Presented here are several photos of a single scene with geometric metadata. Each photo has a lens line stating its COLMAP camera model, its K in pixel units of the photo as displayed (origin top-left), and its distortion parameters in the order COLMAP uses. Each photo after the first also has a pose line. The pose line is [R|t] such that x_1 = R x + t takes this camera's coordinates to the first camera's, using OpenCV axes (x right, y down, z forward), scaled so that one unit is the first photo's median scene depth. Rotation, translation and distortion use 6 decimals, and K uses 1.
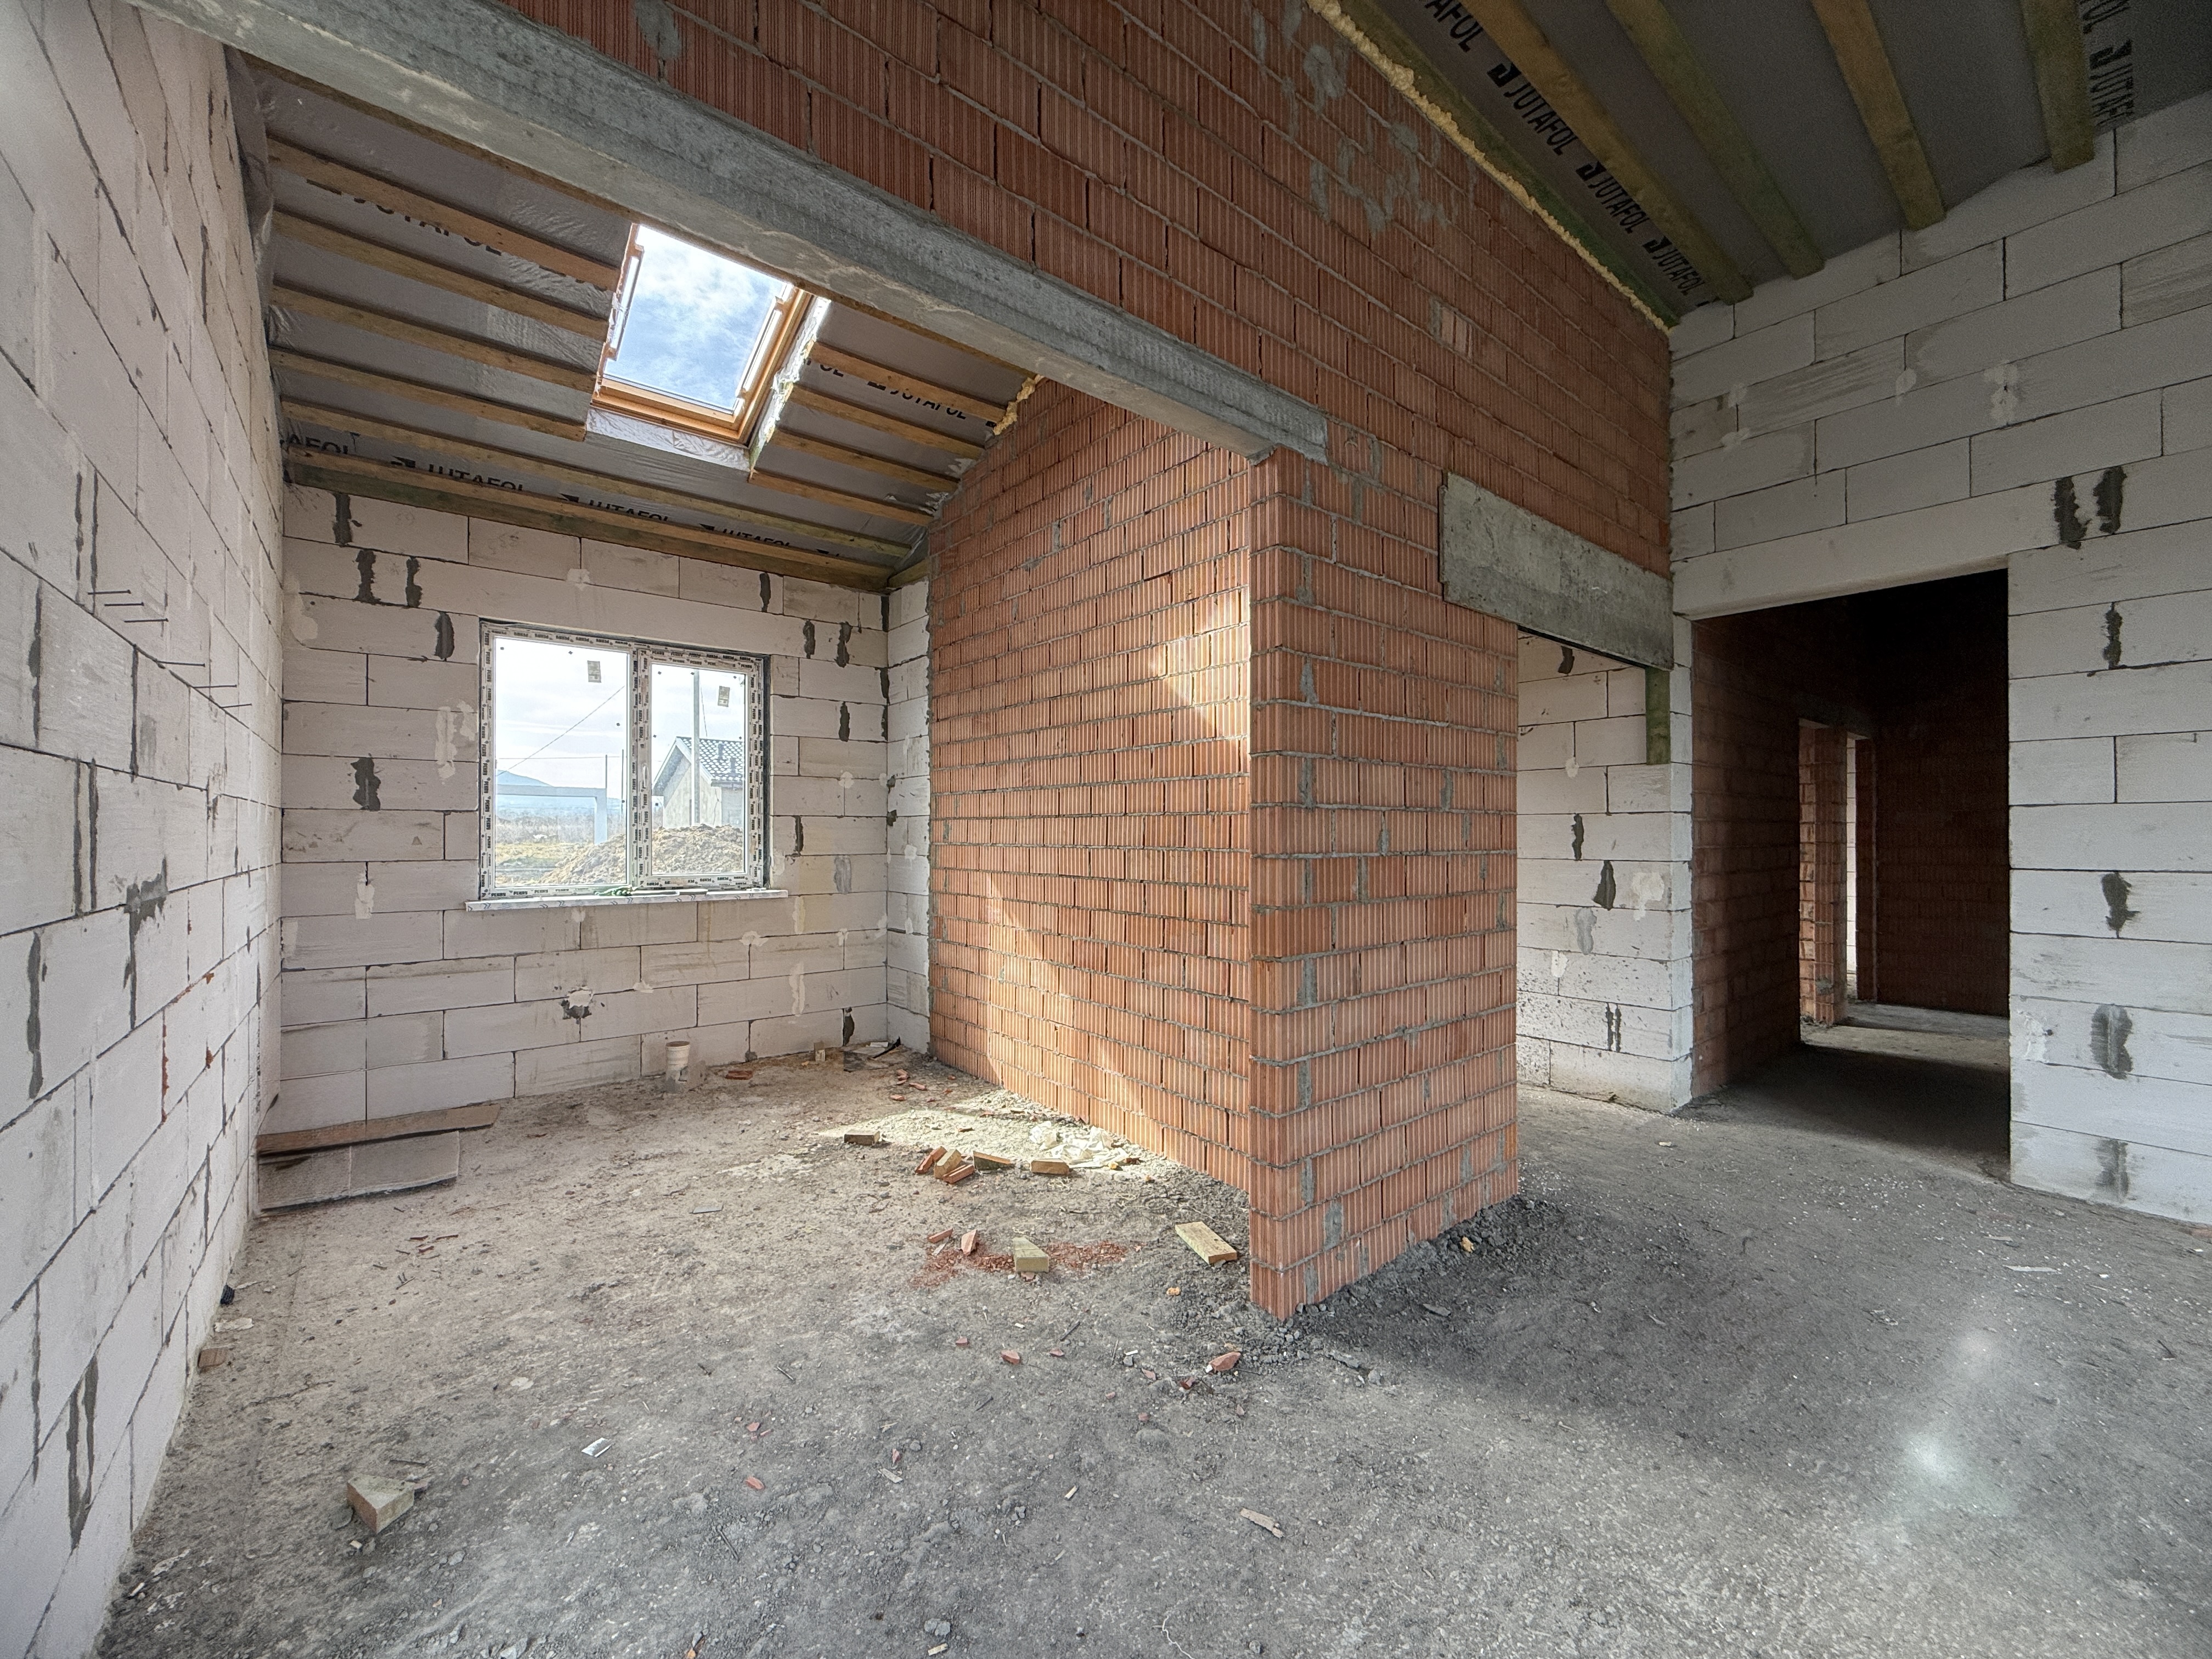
lens RADIAL K [[878.1, 0, 1103.1], [0, 878.1, 830.5], [0, 0, 1]] dist [0.000355, -0.000063]
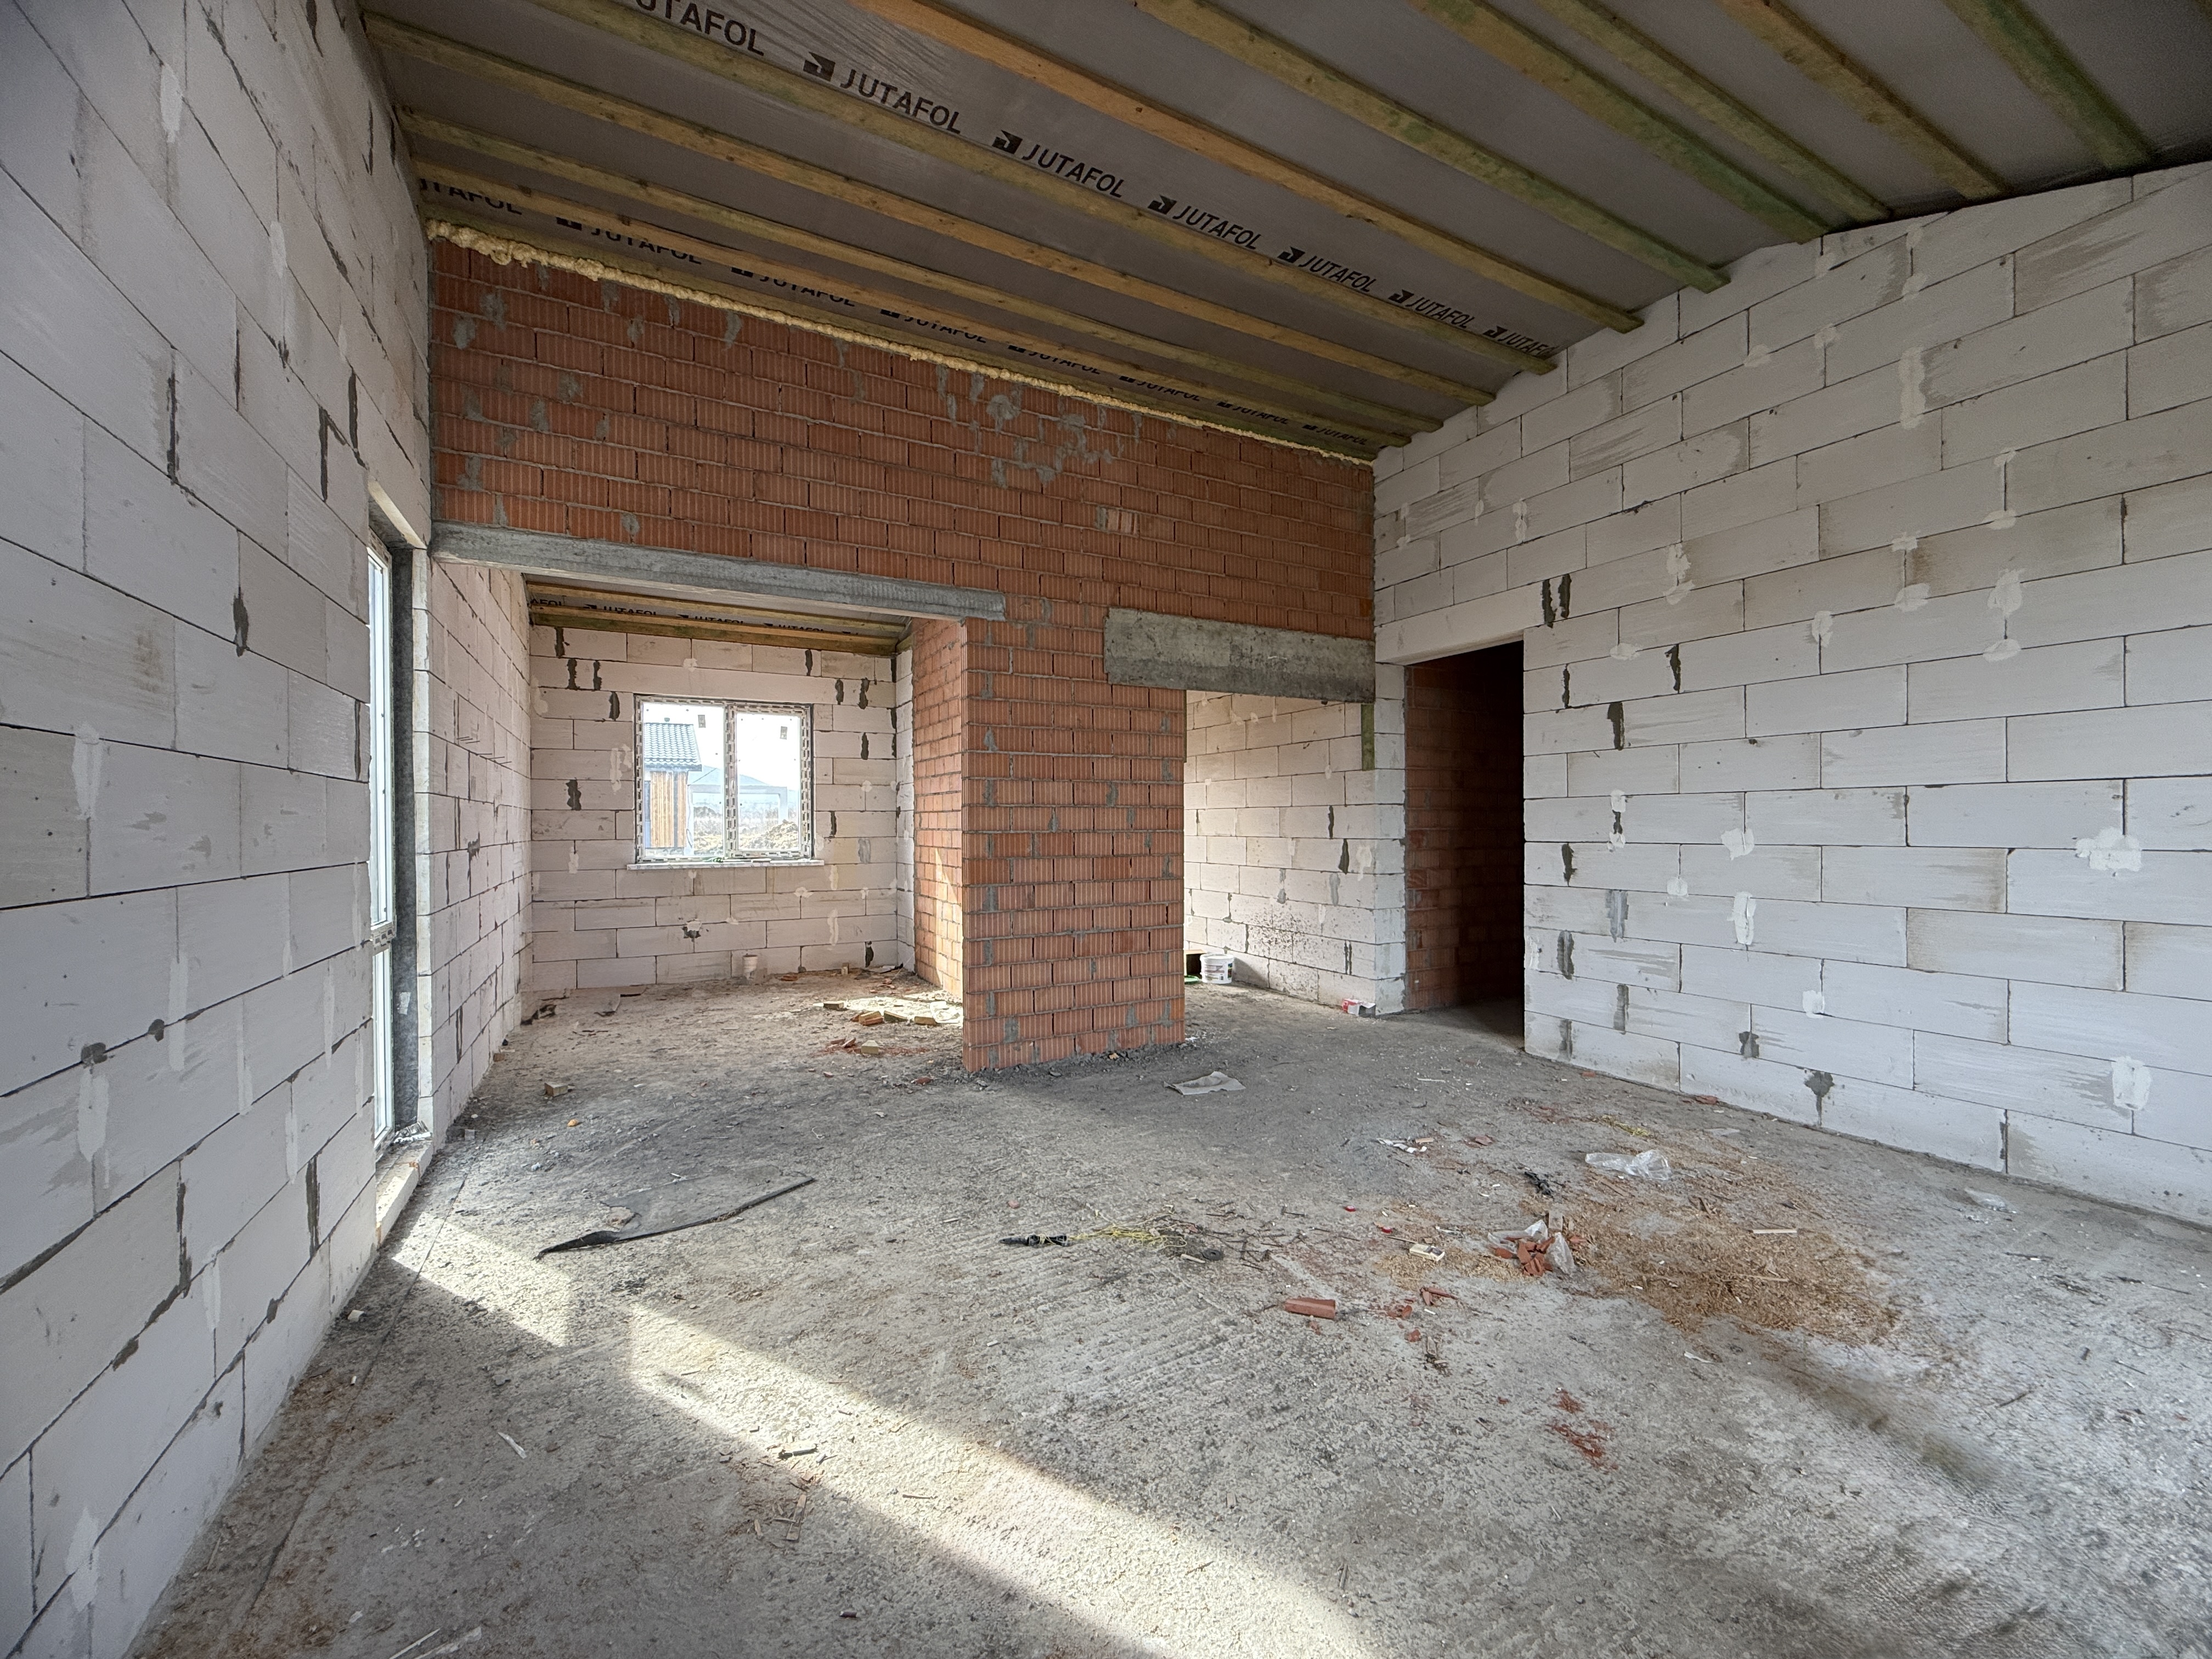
lens RADIAL K [[881.9, 0, 1106.0], [0, 881.9, 829.5], [0, 0, 1]] dist [0.000361, 0.000093]
pose [[0.981581, -0.003653, -0.191010, 0.527935], [0.005555, 0.999940, 0.009422, 0.004524], [0.190964, -0.010309, 0.981543, -0.510741]]
